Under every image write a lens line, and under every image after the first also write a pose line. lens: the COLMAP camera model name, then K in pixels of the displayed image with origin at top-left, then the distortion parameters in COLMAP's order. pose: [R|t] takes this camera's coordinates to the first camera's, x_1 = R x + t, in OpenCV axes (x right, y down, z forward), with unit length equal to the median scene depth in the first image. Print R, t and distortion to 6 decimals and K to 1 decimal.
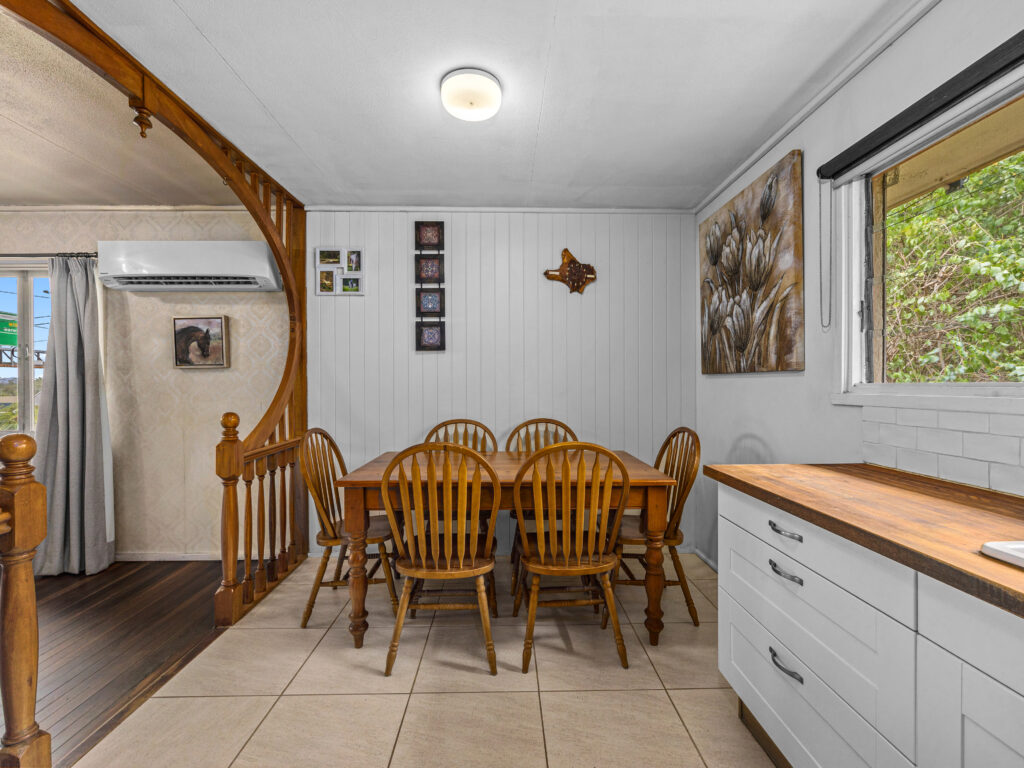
lens RADIAL K [[465.1, 0, 511.3], [0, 465.1, 387.4], [0, 0, 1]] dist [-0.009519, 0.000180]
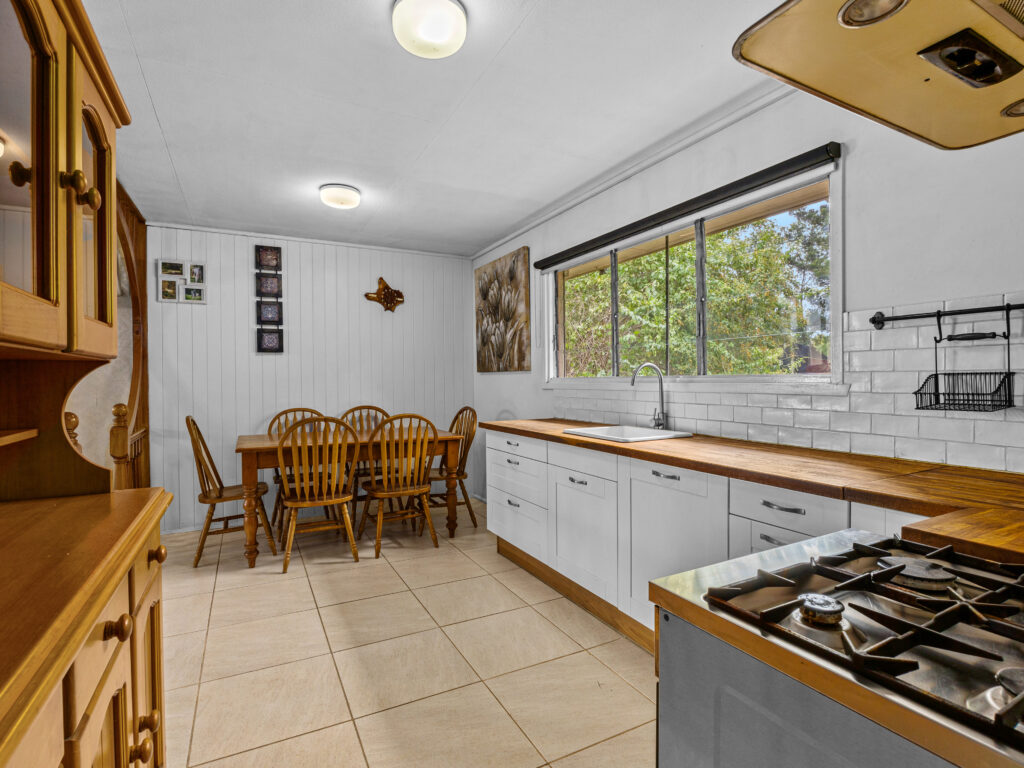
lens RADIAL K [[523.9, 0, 513.1], [0, 523.9, 380.4], [0, 0, 1]] dist [-0.003938, -0.000361]
pose [[0.896773, -0.006548, 0.442443, -0.279318], [0.009872, 0.999938, -0.005210, 0.009620], [-0.442382, 0.009040, 0.896781, -0.677593]]
